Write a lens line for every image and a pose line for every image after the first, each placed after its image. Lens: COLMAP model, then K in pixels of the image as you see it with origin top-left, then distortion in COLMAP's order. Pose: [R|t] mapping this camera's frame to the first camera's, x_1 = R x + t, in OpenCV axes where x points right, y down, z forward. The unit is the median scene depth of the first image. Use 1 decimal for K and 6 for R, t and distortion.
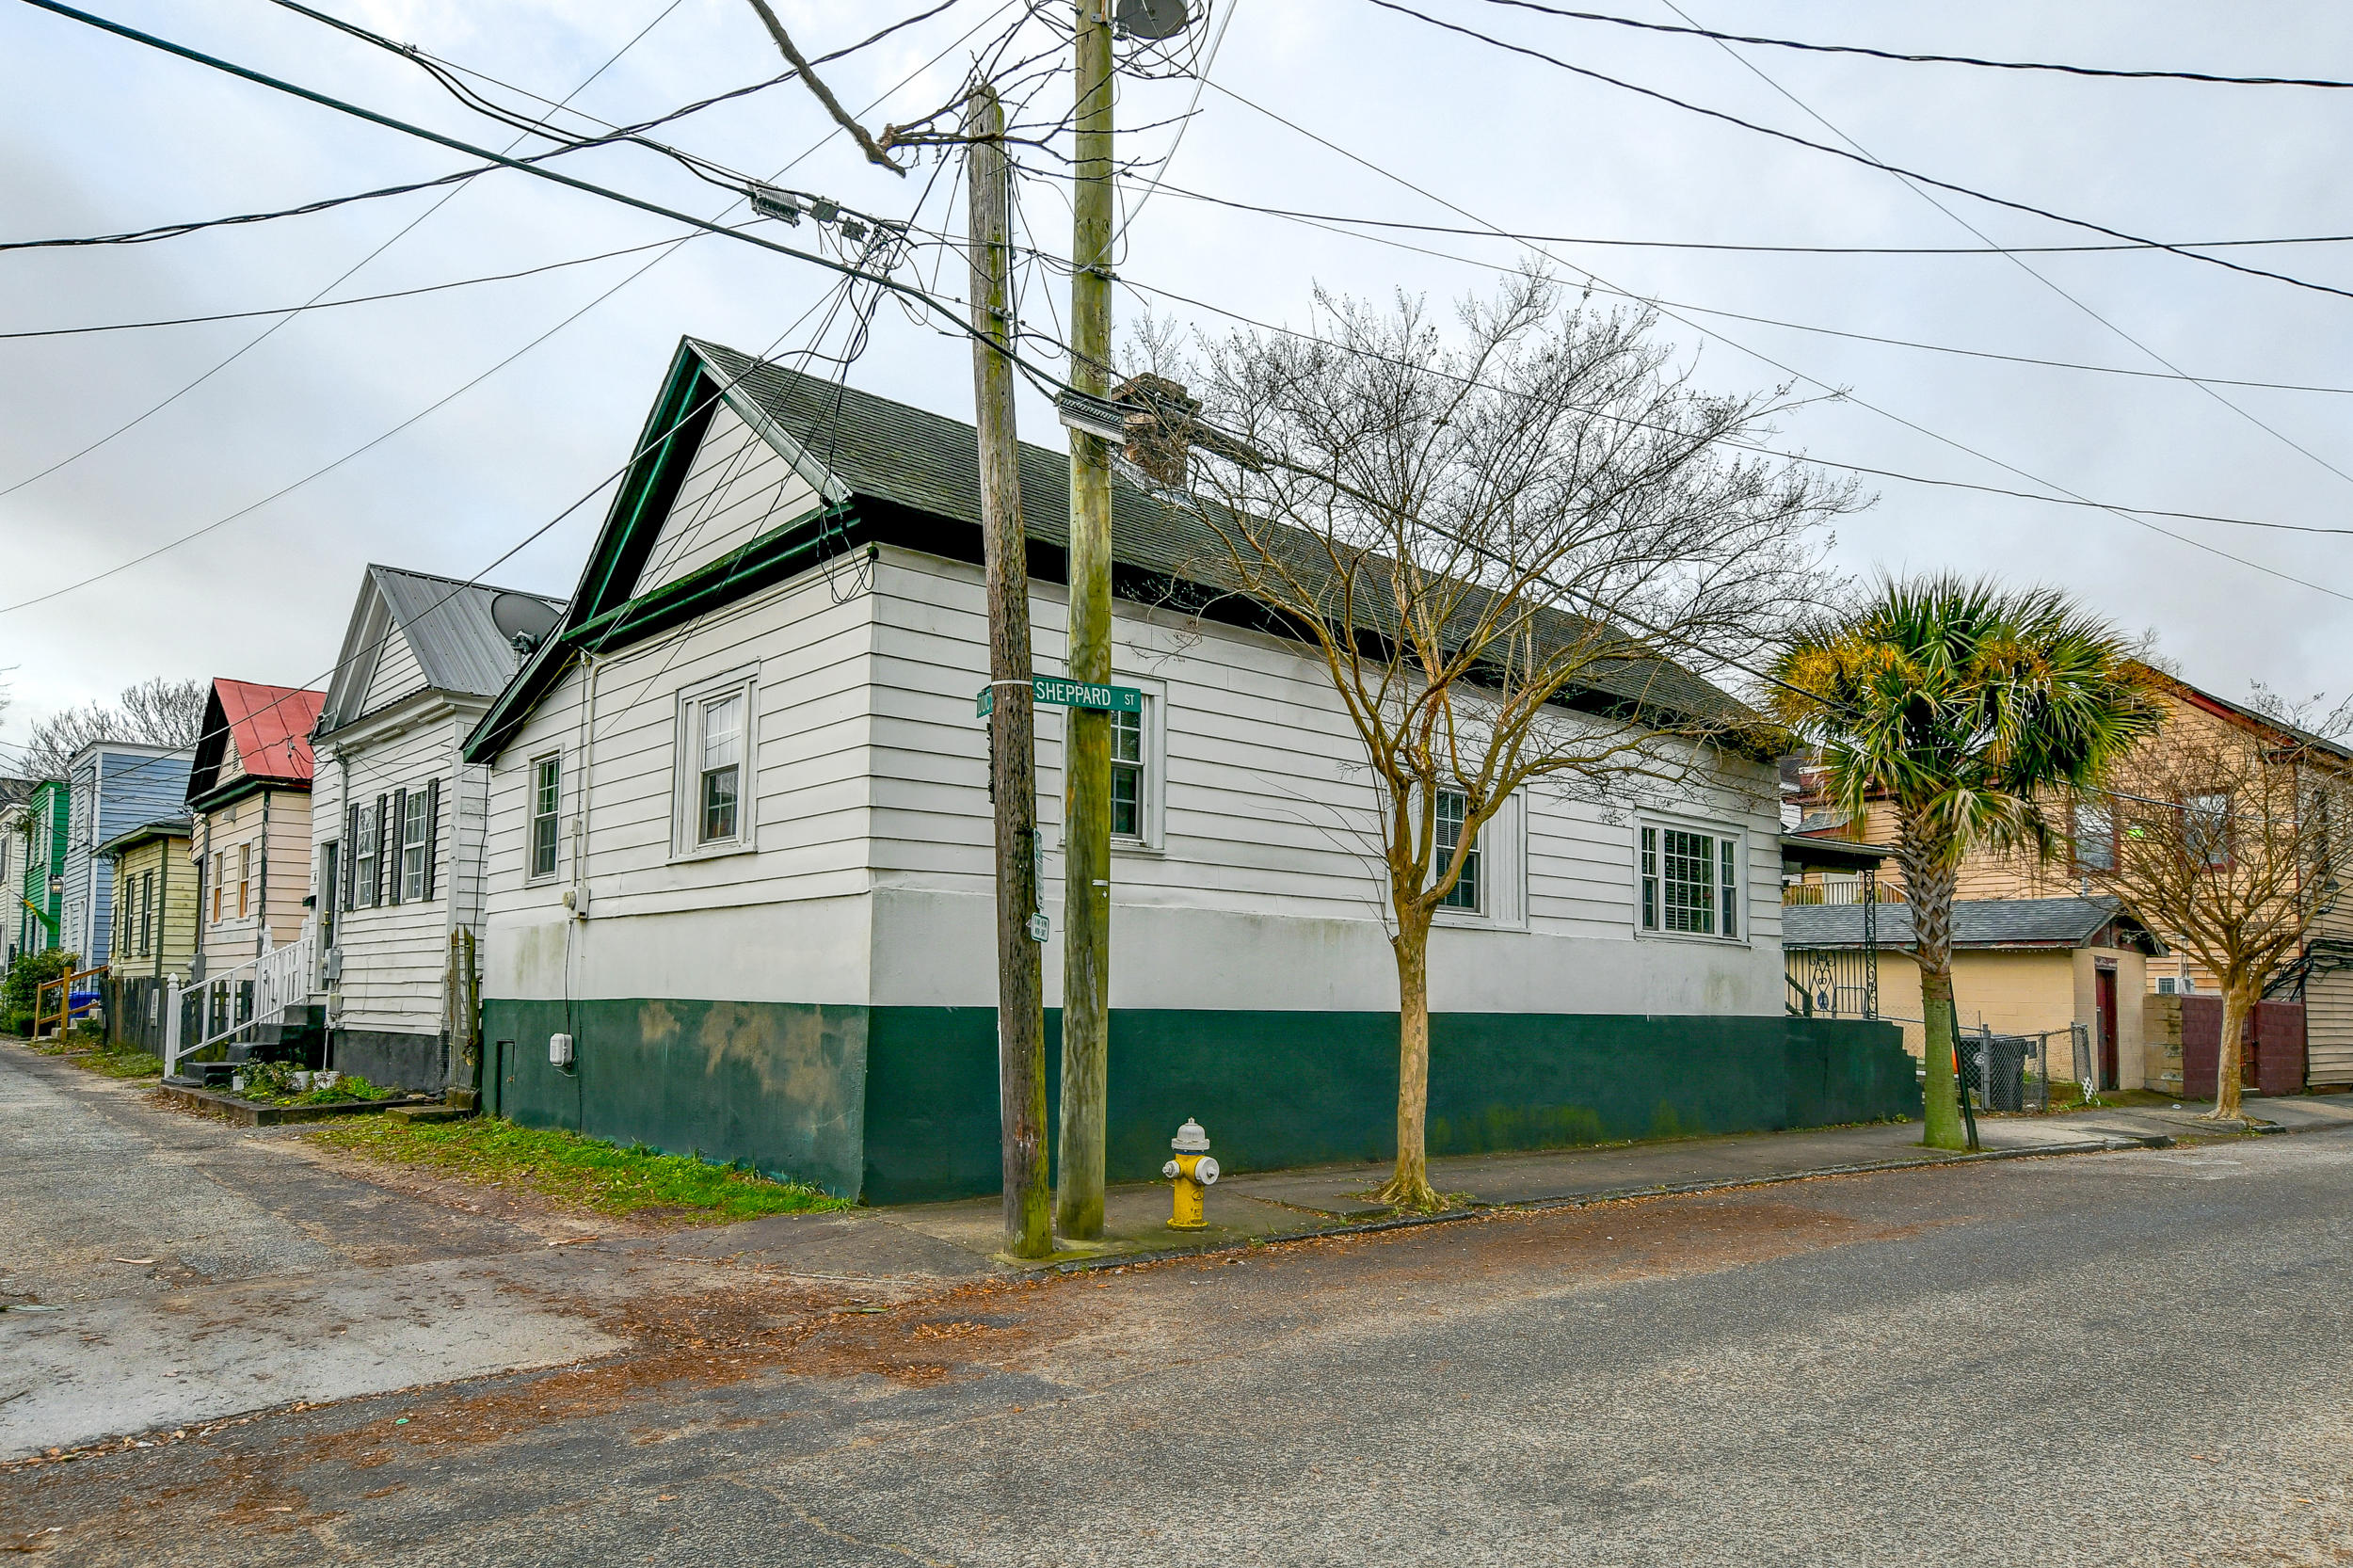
lens RADIAL K [[1493.5, 0, 1176.5], [0, 1493.5, 784.0], [0, 0, 1]] dist [-0.000175, -0.000011]
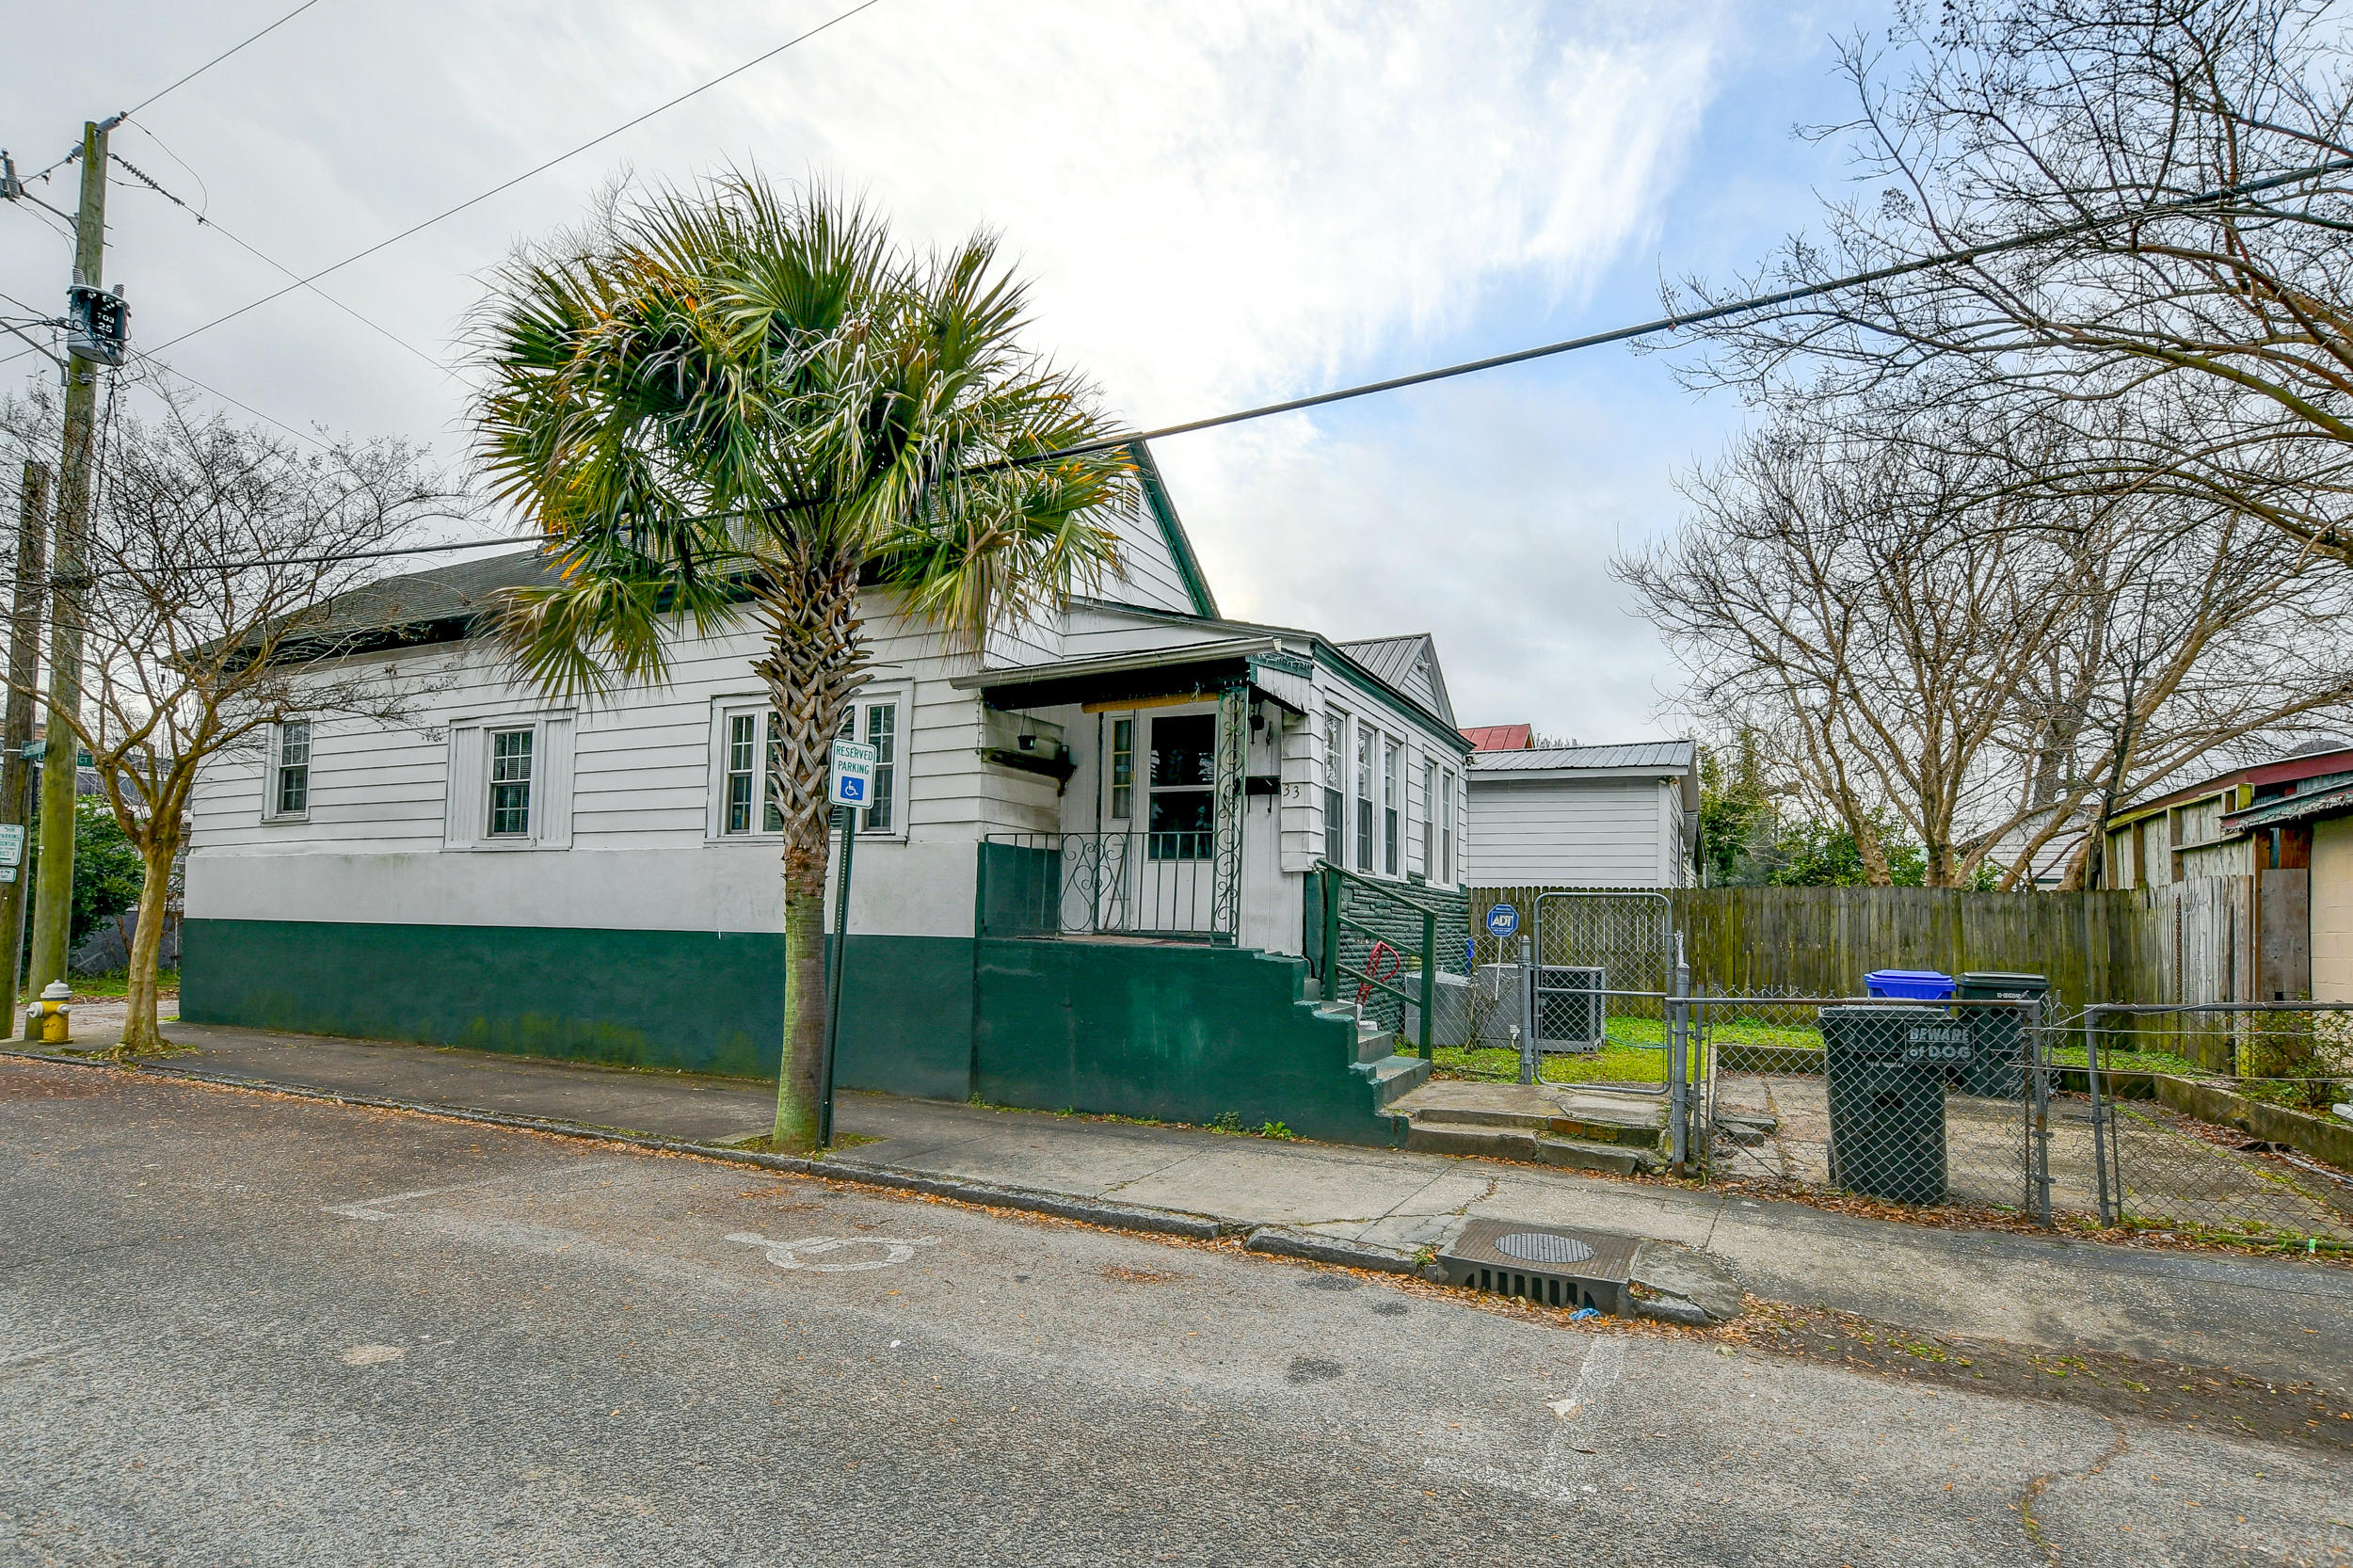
lens RADIAL K [[1191.9, 0, 1176.5], [0, 1191.9, 784.0], [0, 0, 1]] dist [0.000061, 0.000729]
pose [[0.384307, -0.128067, -0.914279, 1.046278], [0.115026, 0.989257, -0.090219, 0.160282], [0.916011, -0.070494, 0.394910, 0.961930]]
